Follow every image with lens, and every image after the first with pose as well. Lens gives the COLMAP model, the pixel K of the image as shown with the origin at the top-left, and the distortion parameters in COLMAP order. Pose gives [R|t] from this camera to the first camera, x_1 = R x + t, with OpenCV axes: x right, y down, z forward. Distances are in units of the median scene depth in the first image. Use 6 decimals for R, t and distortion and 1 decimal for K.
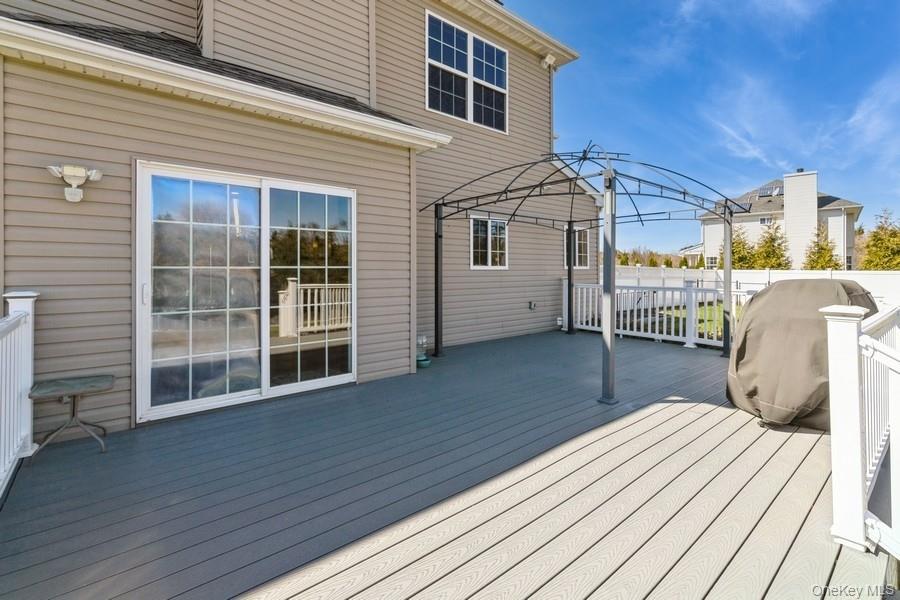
lens RADIAL K [[412.4, 0, 470.7], [0, 412.4, 261.0], [0, 0, 1]] dist [0.000161, 0.000222]
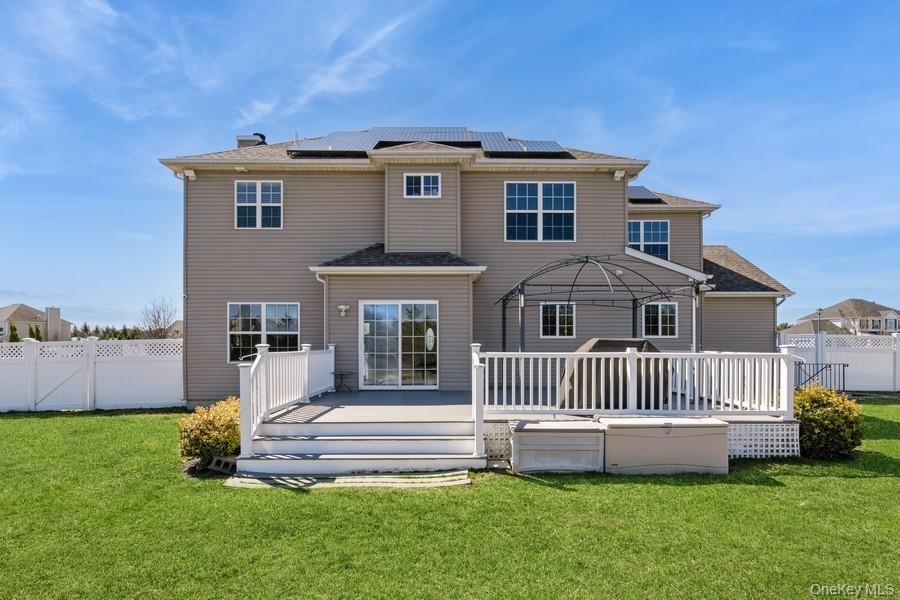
lens RADIAL K [[447.0, 0, 448.9], [0, 447.0, 321.9], [0, 0, 1]] dist [-0.015297, -0.000490]
pose [[0.750467, -0.024151, -0.660466, 0.816635], [0.010078, 0.999634, -0.025101, -0.001828], [0.660831, 0.012181, 0.750436, -0.444499]]
